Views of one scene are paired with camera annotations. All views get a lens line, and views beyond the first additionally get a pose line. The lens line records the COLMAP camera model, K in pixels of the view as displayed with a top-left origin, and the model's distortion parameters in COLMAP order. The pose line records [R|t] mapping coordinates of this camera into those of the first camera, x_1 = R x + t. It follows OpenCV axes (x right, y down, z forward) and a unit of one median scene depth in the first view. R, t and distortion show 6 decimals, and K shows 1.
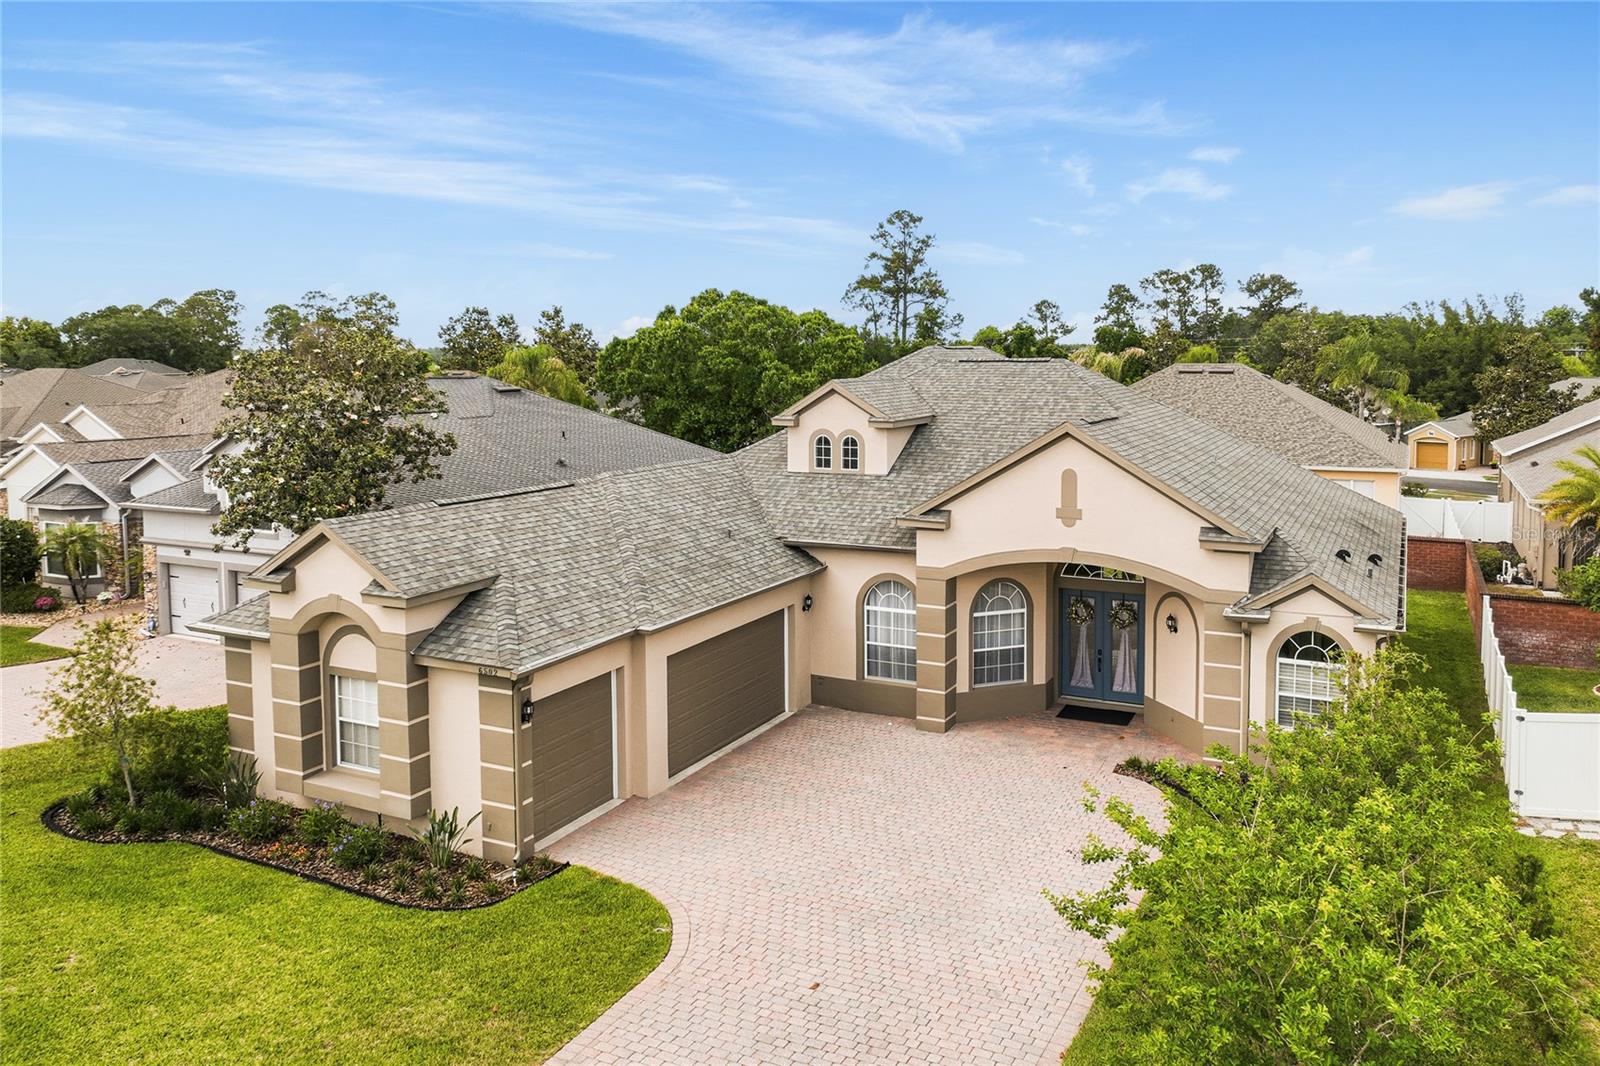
lens RADIAL K [[1124.1, 0, 797.2], [0, 1124.1, 520.5], [0, 0, 1]] dist [0.006569, 0.006349]
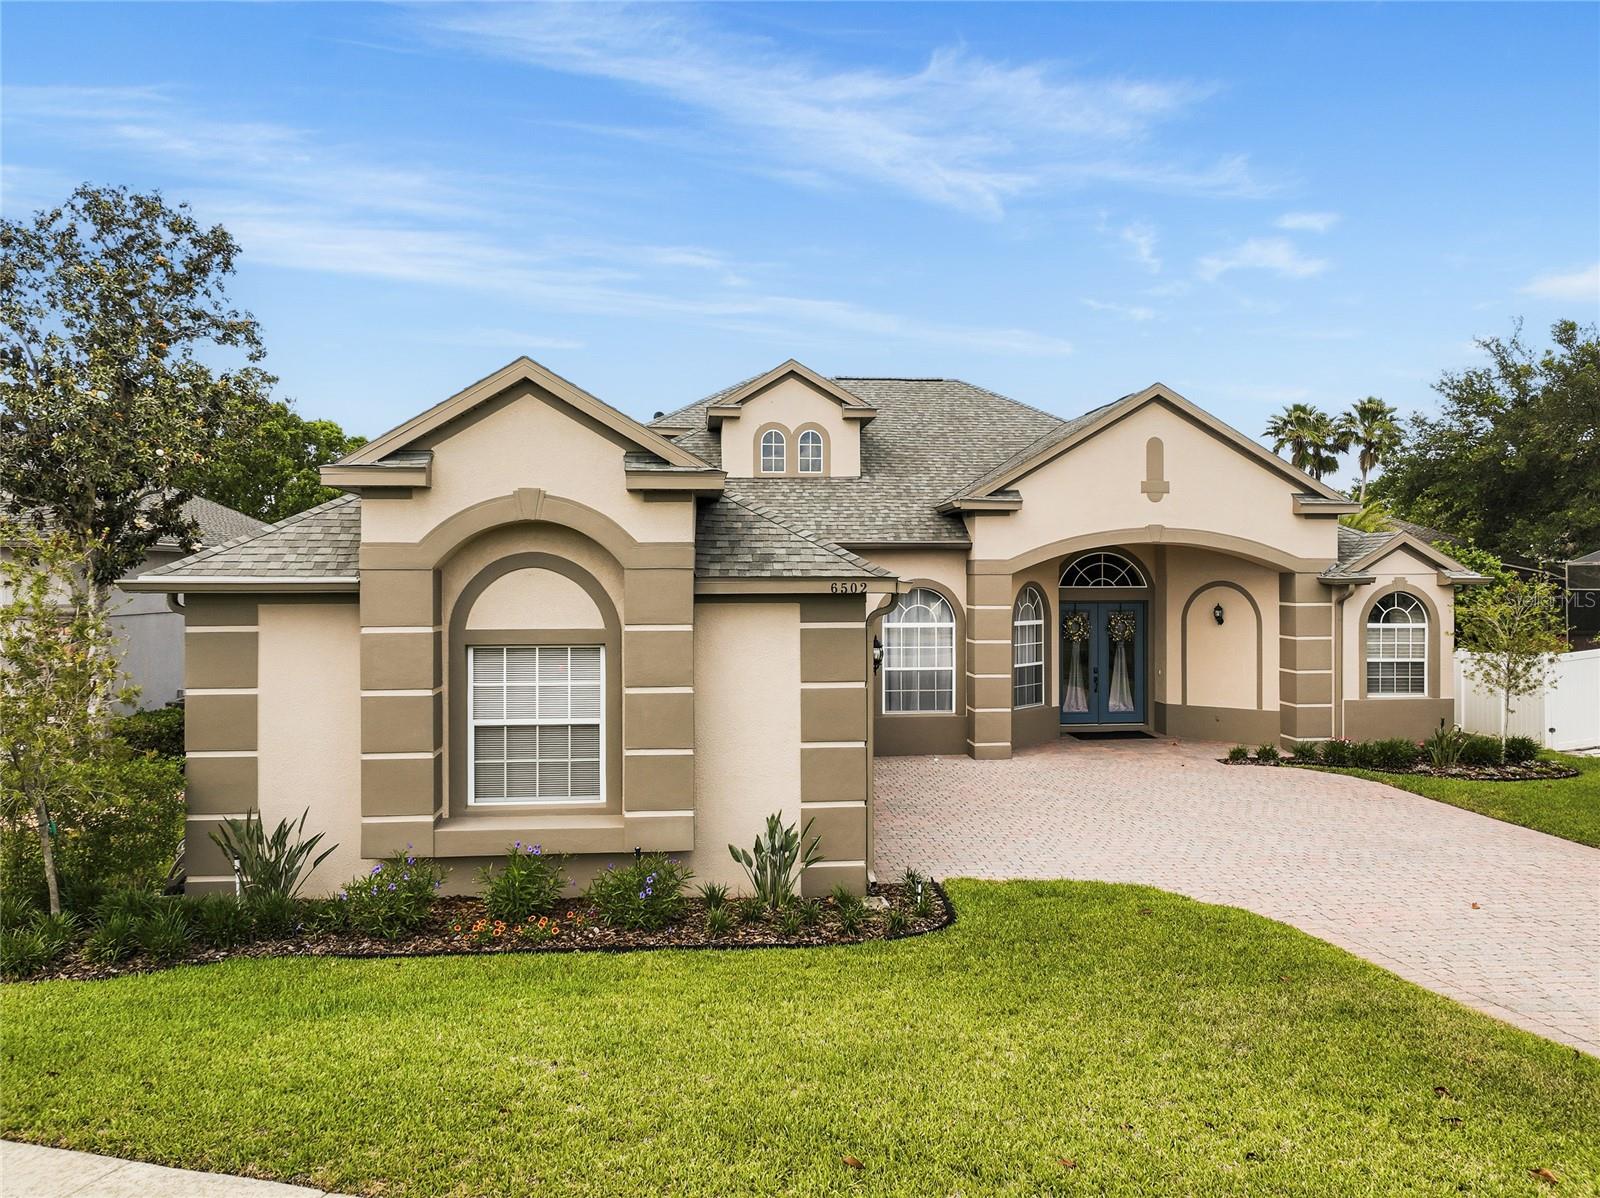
lens RADIAL K [[1232.8, 0, 804.2], [0, 1232.8, 610.0], [0, 0, 1]] dist [0.005984, -0.000011]
pose [[0.848053, -0.006824, 0.529867, -0.566284], [0.063353, 0.994051, -0.088595, 0.174751], [-0.526110, 0.108702, 0.843441, 0.341673]]
